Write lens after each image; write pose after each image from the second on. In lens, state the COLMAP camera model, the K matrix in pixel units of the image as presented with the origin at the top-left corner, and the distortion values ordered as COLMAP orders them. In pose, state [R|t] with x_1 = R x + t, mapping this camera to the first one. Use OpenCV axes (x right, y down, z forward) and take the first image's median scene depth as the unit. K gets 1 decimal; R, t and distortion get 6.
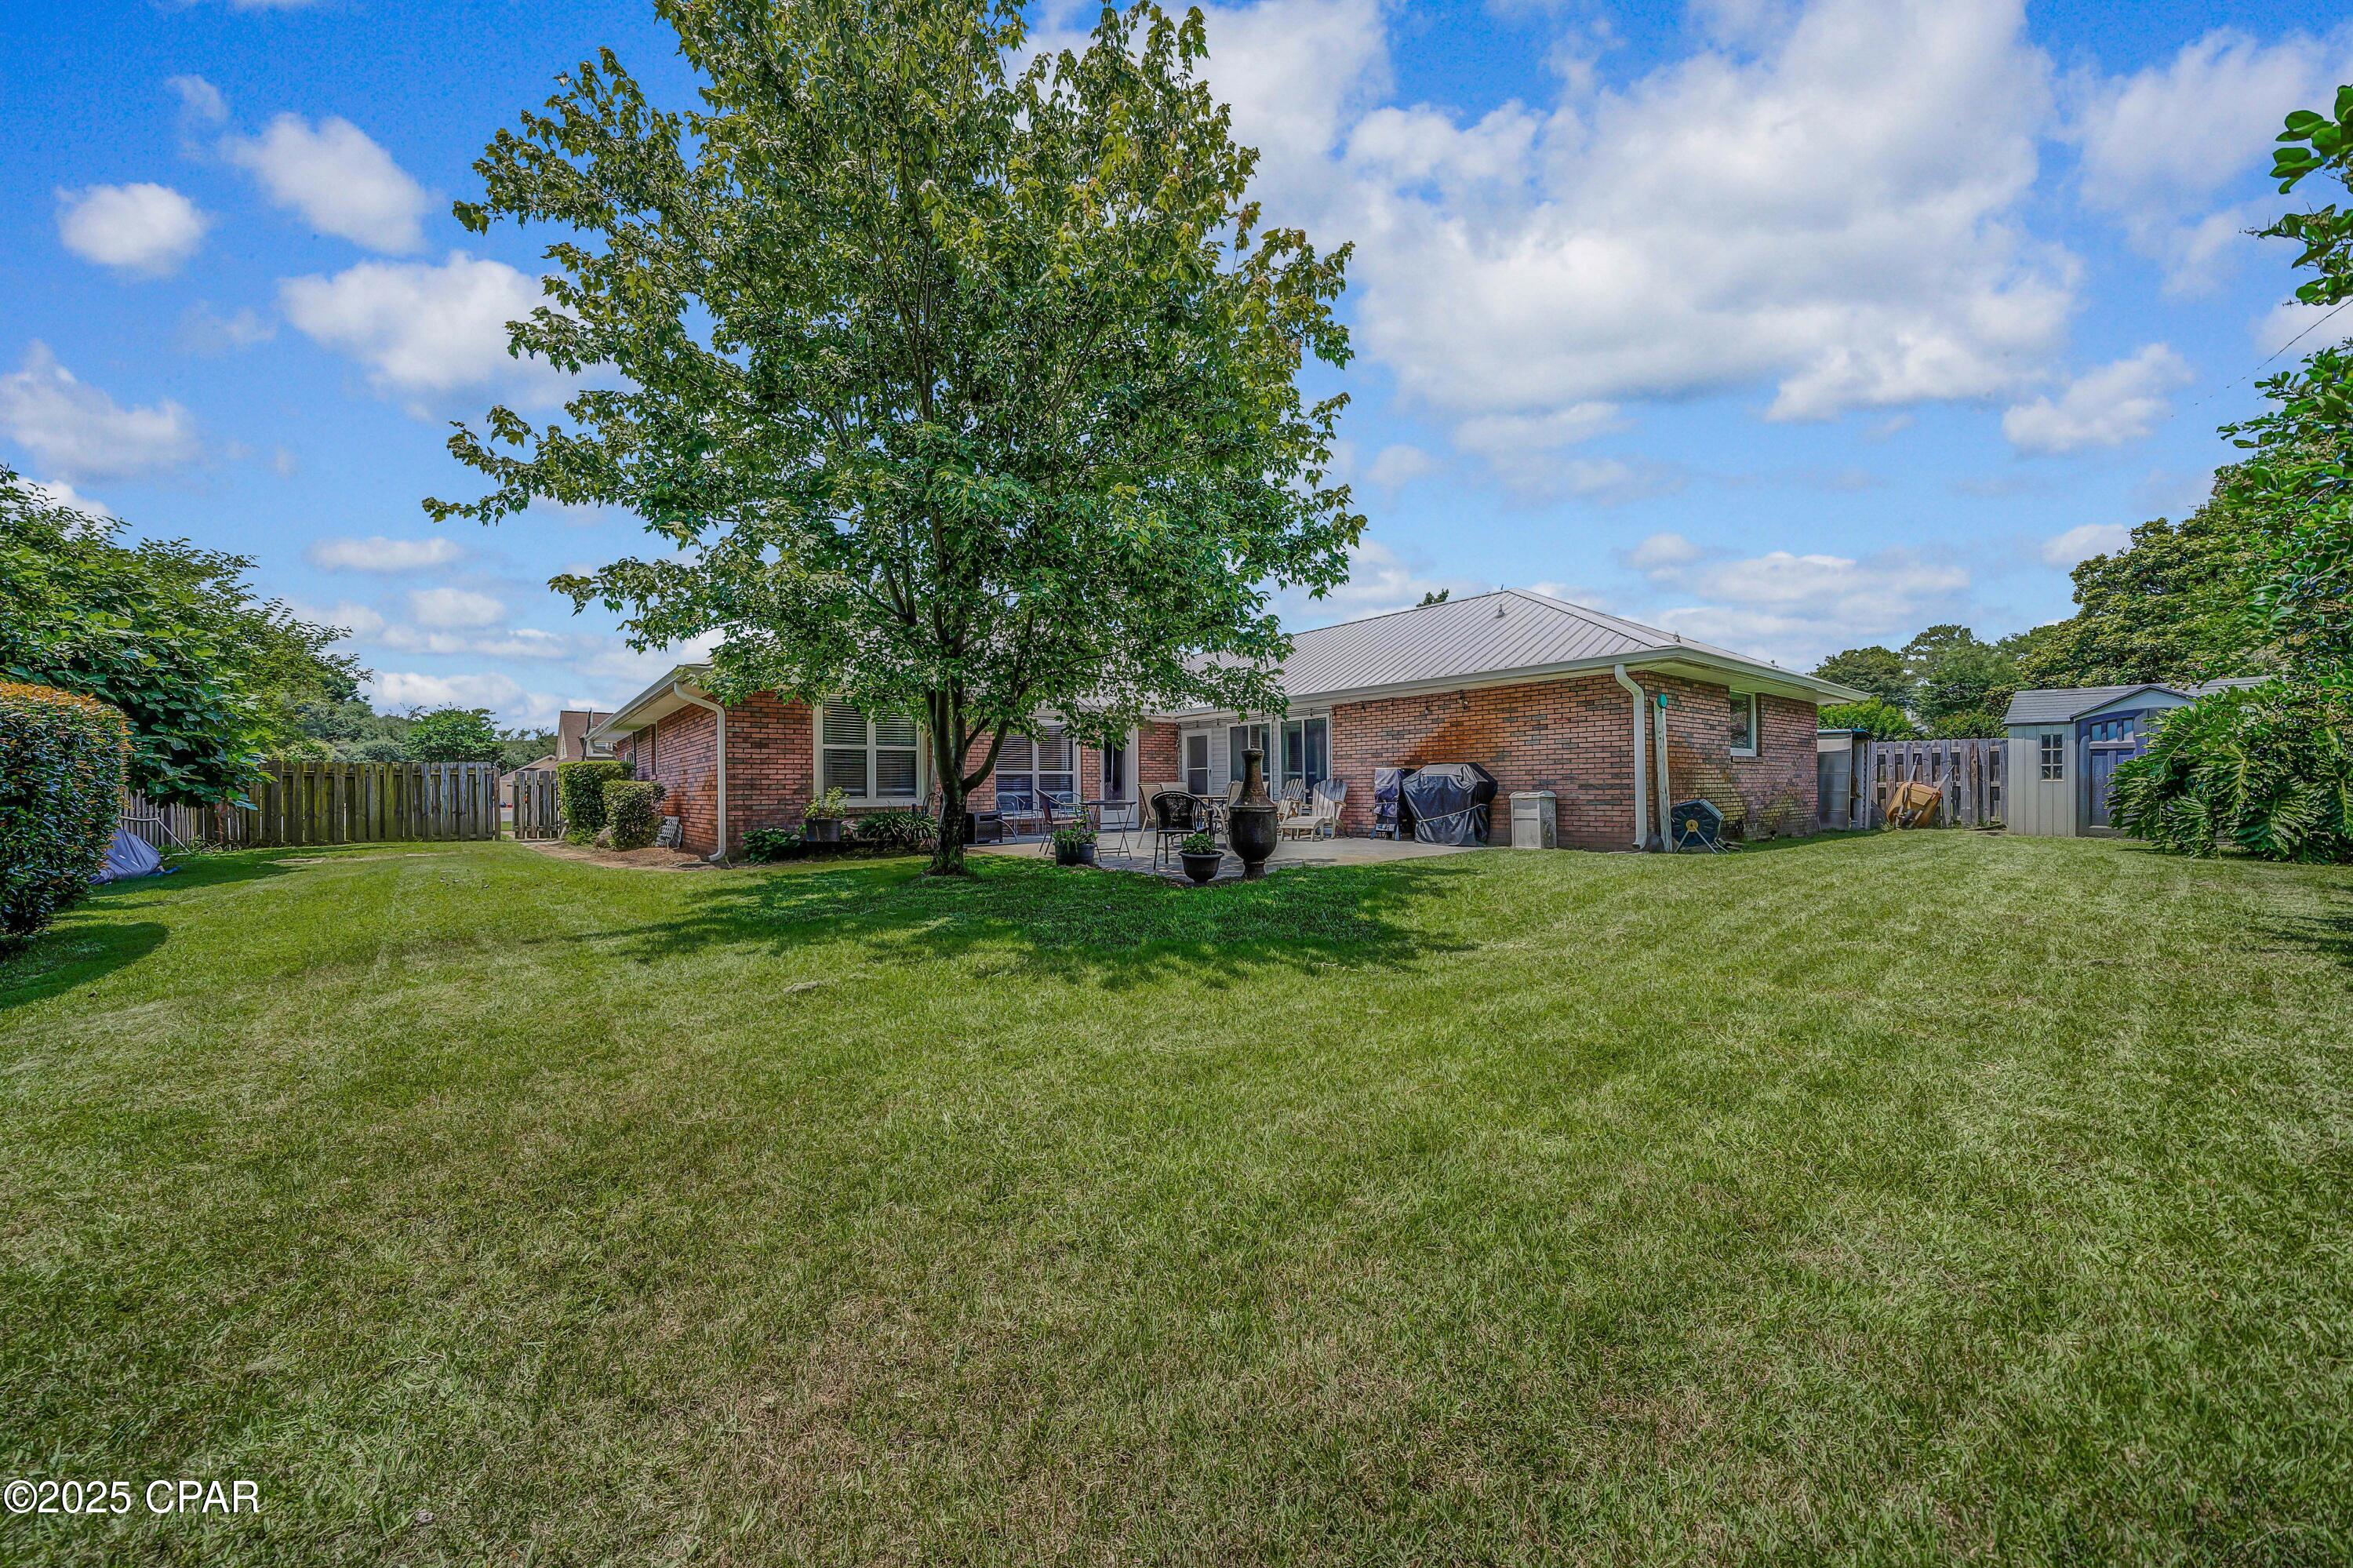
lens RADIAL K [[826.5, 0, 1160.6], [0, 826.5, 784.5], [0, 0, 1]] dist [-0.000943, -0.000066]
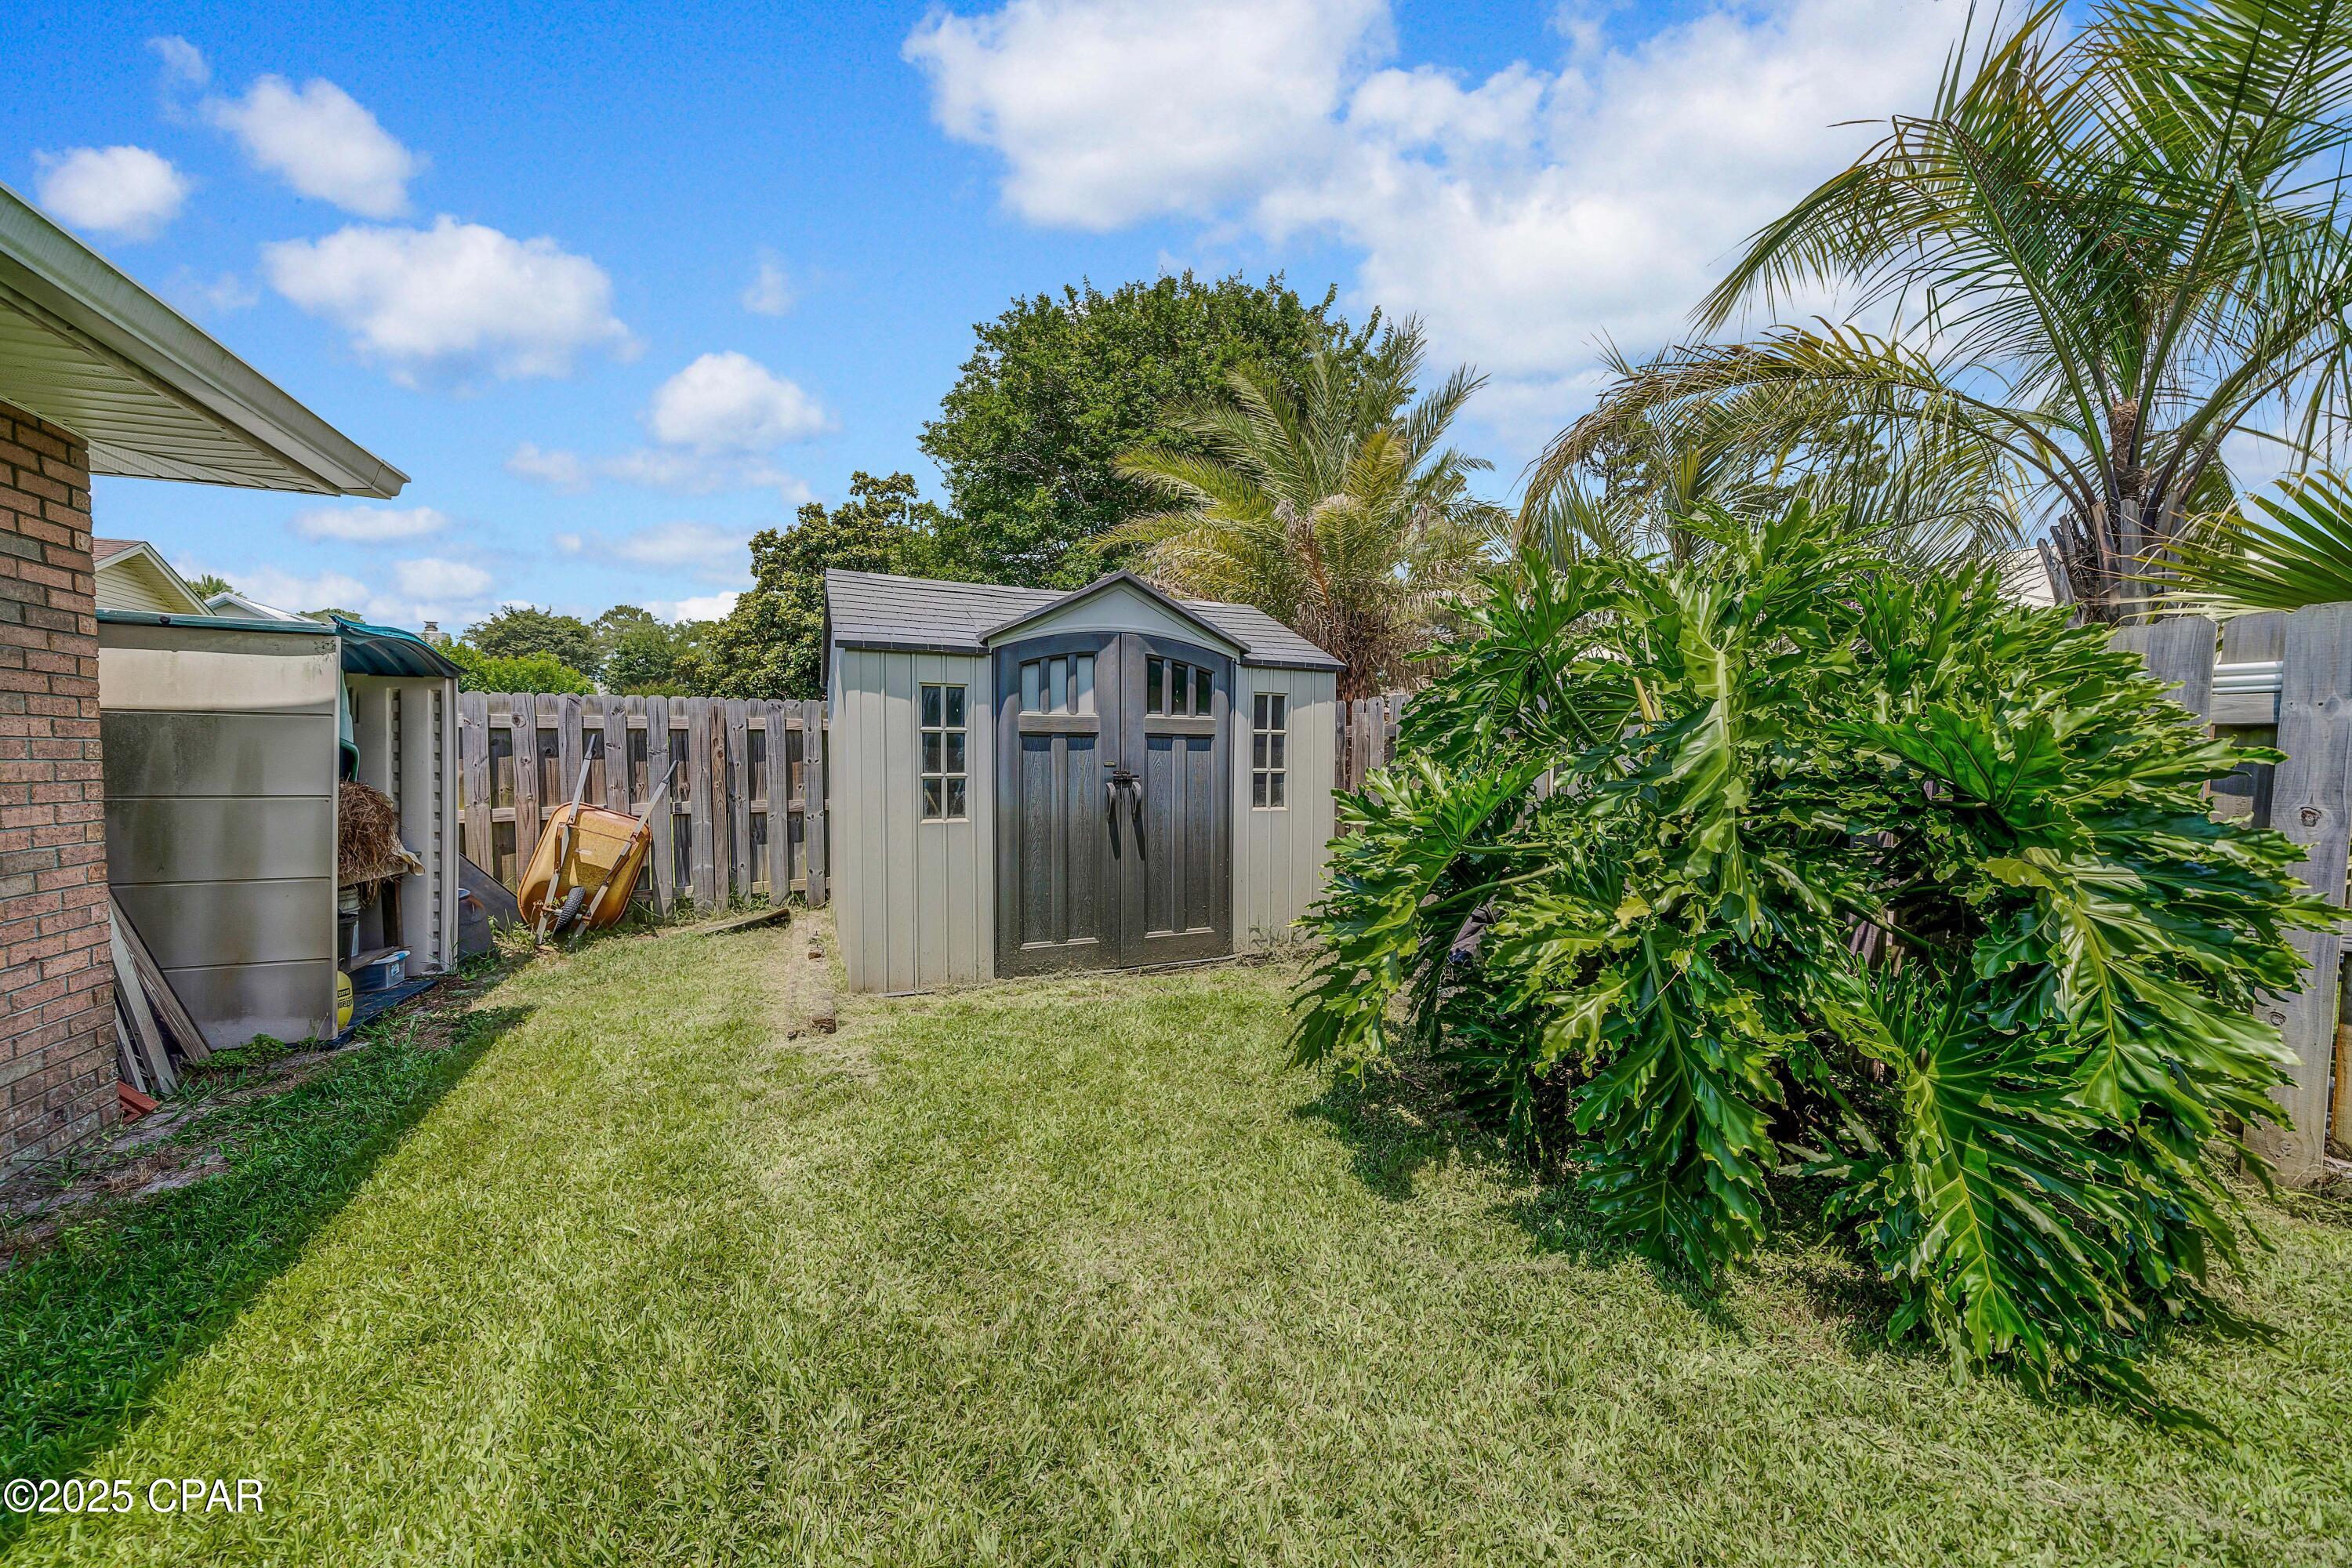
lens RADIAL K [[809.5, 0, 1163.4], [0, 809.5, 783.9], [0, 0, 1]] dist [0.000455, -0.000029]
pose [[0.226751, -0.028853, 0.973525, 0.605884], [-0.003170, 0.999534, 0.030362, -0.023946], [-0.973948, -0.009971, 0.226554, 0.652794]]
